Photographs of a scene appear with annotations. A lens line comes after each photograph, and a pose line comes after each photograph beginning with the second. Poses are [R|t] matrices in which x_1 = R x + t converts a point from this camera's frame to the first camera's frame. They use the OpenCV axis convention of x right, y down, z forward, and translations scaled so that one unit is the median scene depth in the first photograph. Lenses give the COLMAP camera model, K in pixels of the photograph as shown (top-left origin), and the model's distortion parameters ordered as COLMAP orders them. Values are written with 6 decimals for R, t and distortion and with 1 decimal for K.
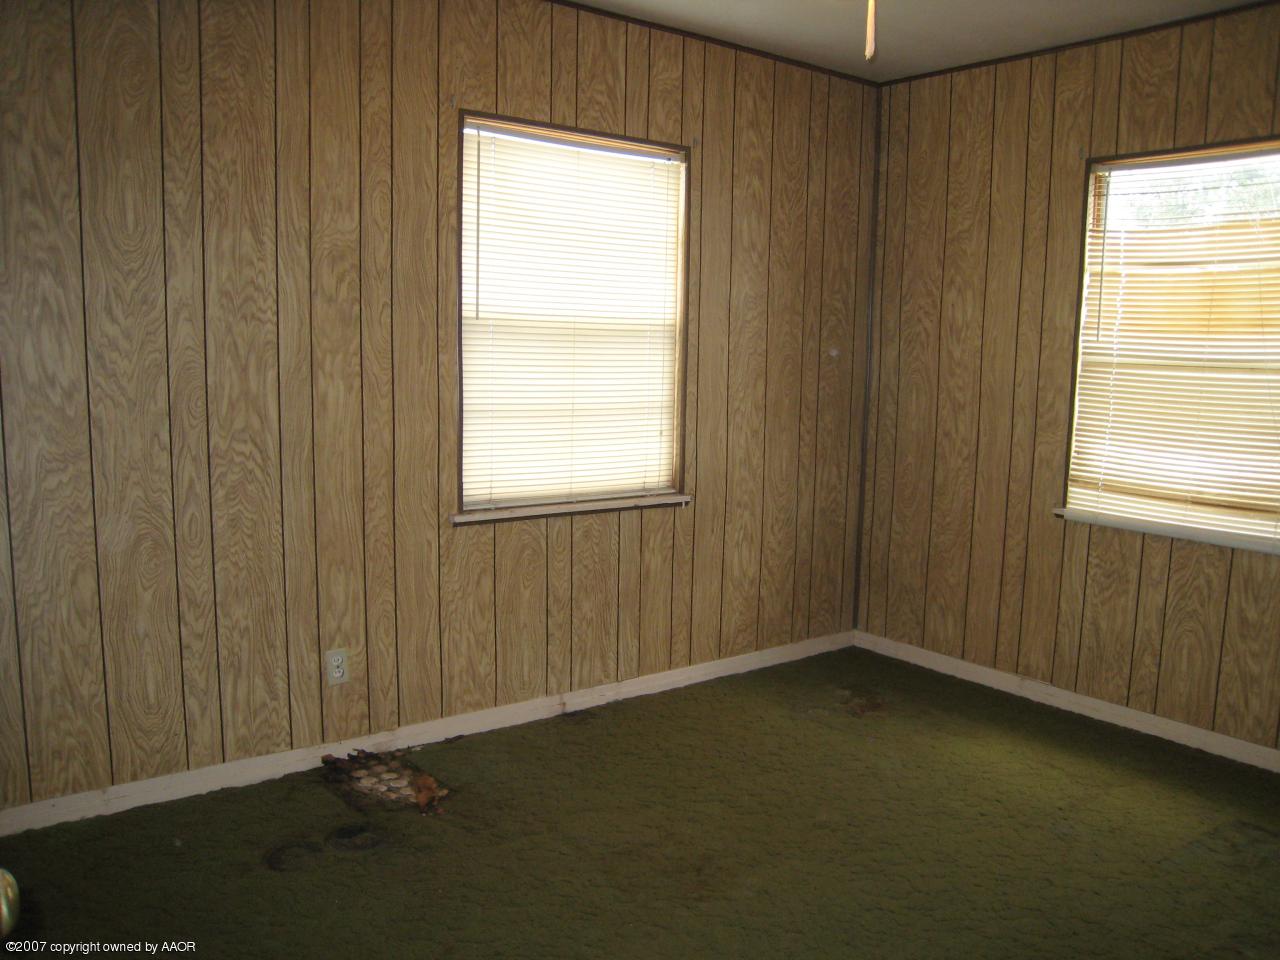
lens RADIAL K [[1046.9, 0, 644.9], [0, 1046.9, 485.1], [0, 0, 1]] dist [-0.138398, 0.145714]
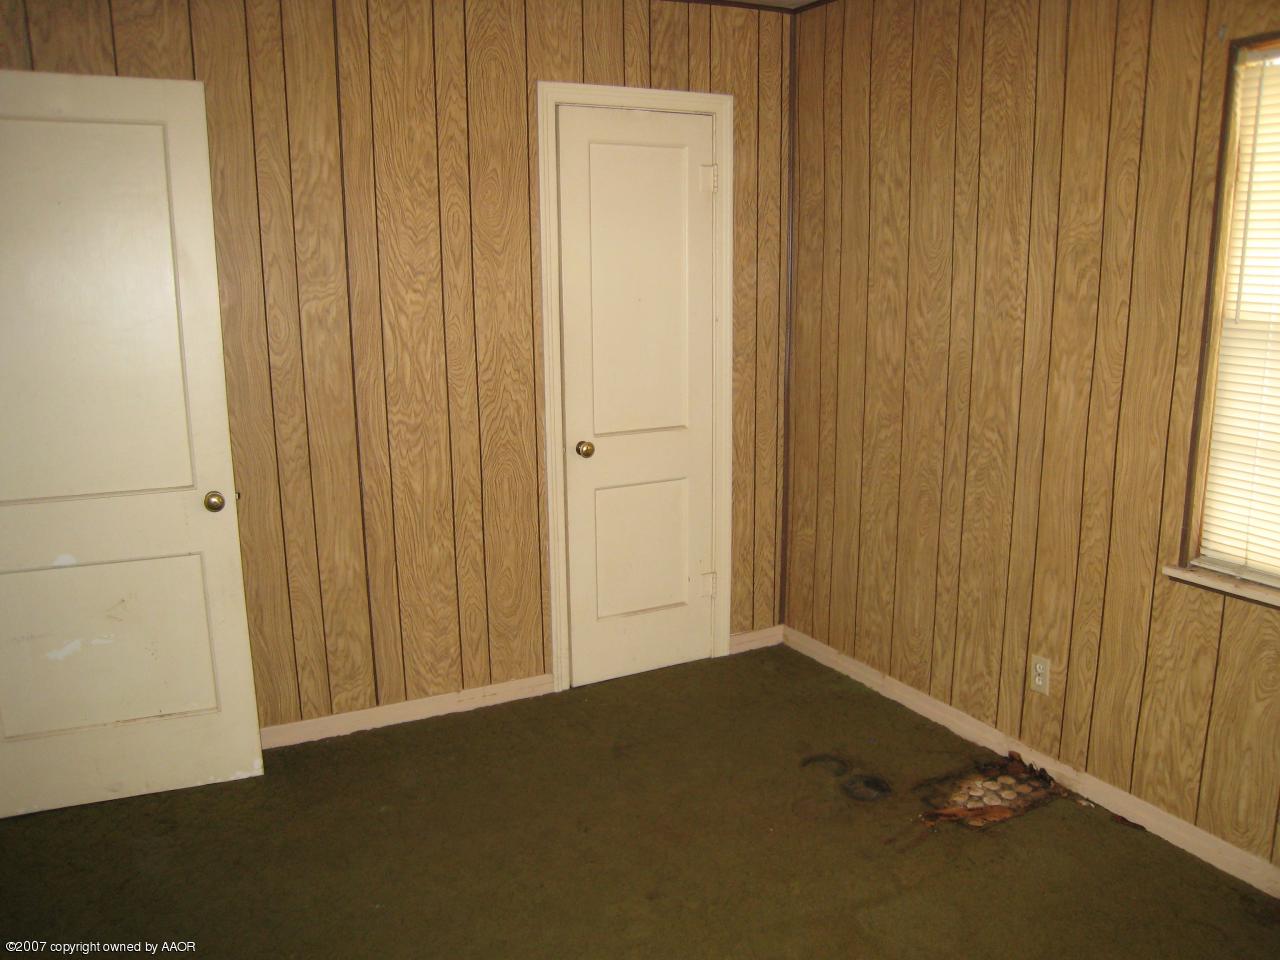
lens RADIAL K [[1046.9, 0, 644.9], [0, 1046.9, 485.1], [0, 0, 1]] dist [-0.138398, 0.145714]
pose [[-0.140155, 0.186850, -0.972339, 0.698916], [-0.129488, 0.970139, 0.205092, -0.155967], [0.981626, 0.154651, -0.111775, 0.752842]]
